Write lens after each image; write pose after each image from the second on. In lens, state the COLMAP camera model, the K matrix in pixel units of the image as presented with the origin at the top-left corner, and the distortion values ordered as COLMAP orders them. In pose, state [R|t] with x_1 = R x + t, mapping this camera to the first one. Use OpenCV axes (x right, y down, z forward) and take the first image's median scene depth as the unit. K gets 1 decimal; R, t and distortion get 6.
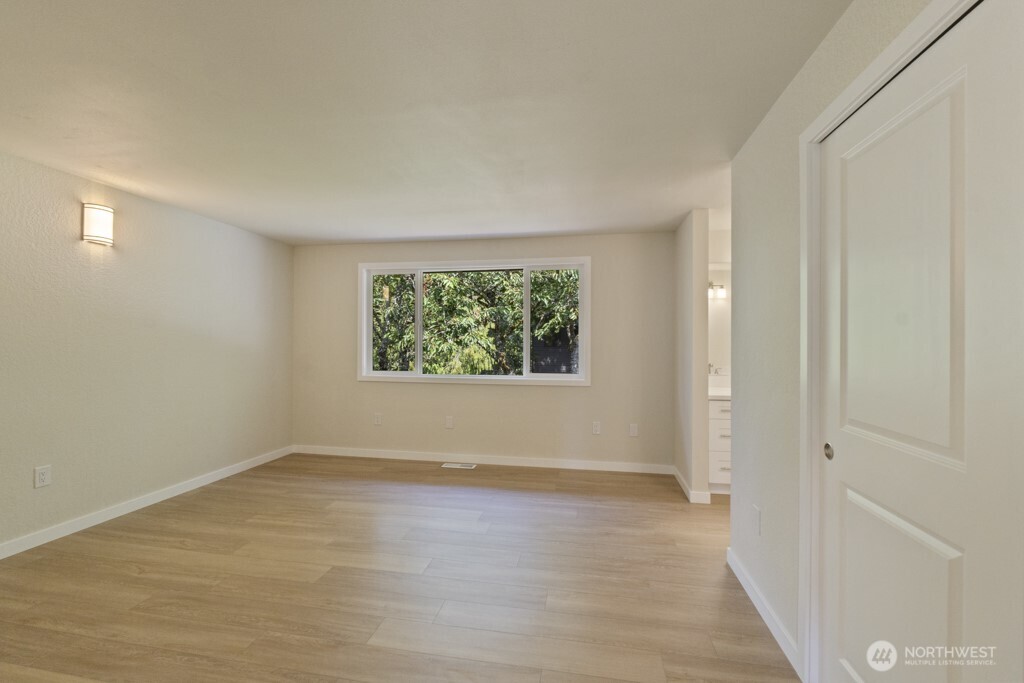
lens RADIAL K [[428.6, 0, 512.0], [0, 428.6, 341.5], [0, 0, 1]] dist [-0.010365, 0.000479]
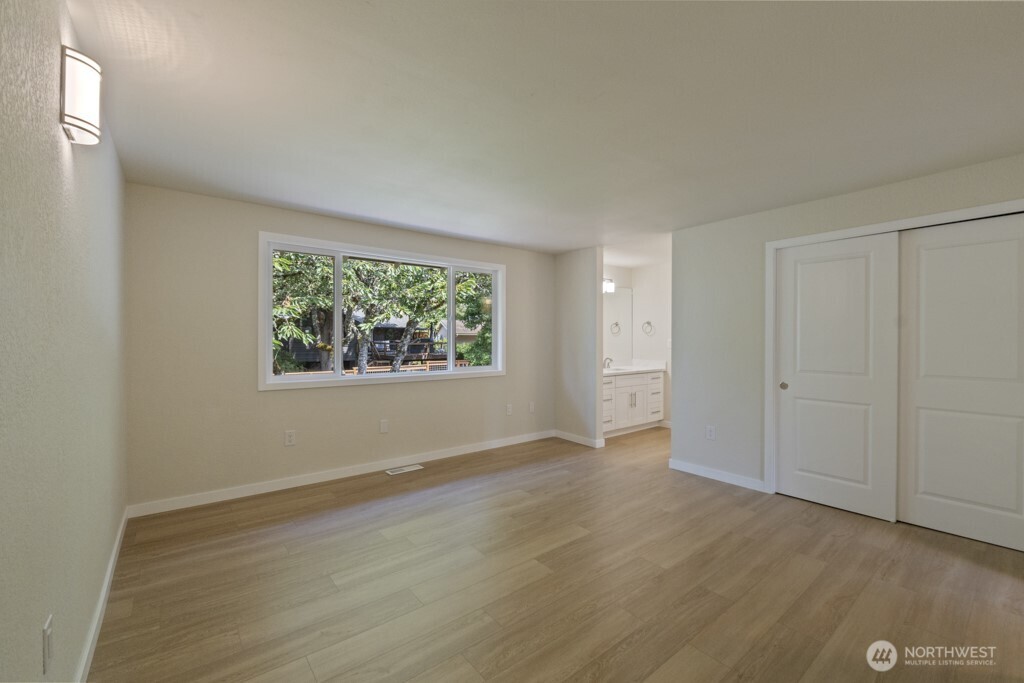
lens RADIAL K [[428.6, 0, 512.0], [0, 428.6, 341.5], [0, 0, 1]] dist [-0.010365, 0.000479]
pose [[0.657401, -0.008608, 0.753492, -0.842293], [-0.001597, 0.999917, 0.012817, -0.004667], [-0.753539, -0.009629, 0.657332, 0.256775]]
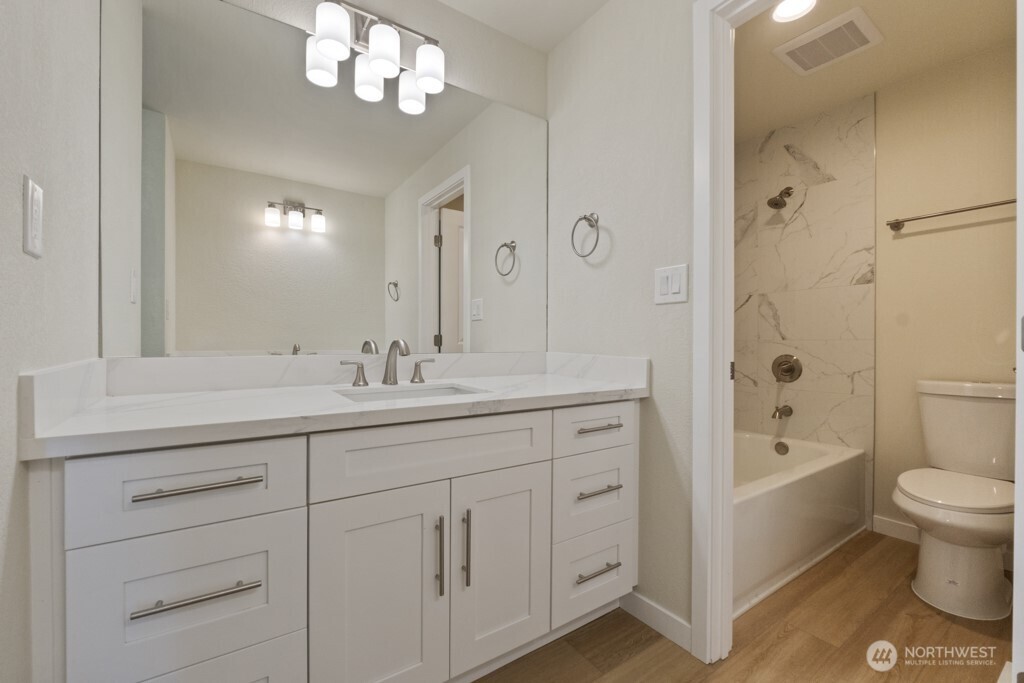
lens RADIAL K [[430.4, 0, 515.8], [0, 430.4, 346.0], [0, 0, 1]] dist [-0.001029, 0.000119]
pose [[0.707447, -0.001270, 0.706765, 0.476665], [-0.005510, 0.999958, 0.007313, 0.081621], [-0.706745, -0.009068, 0.707411, 0.714238]]
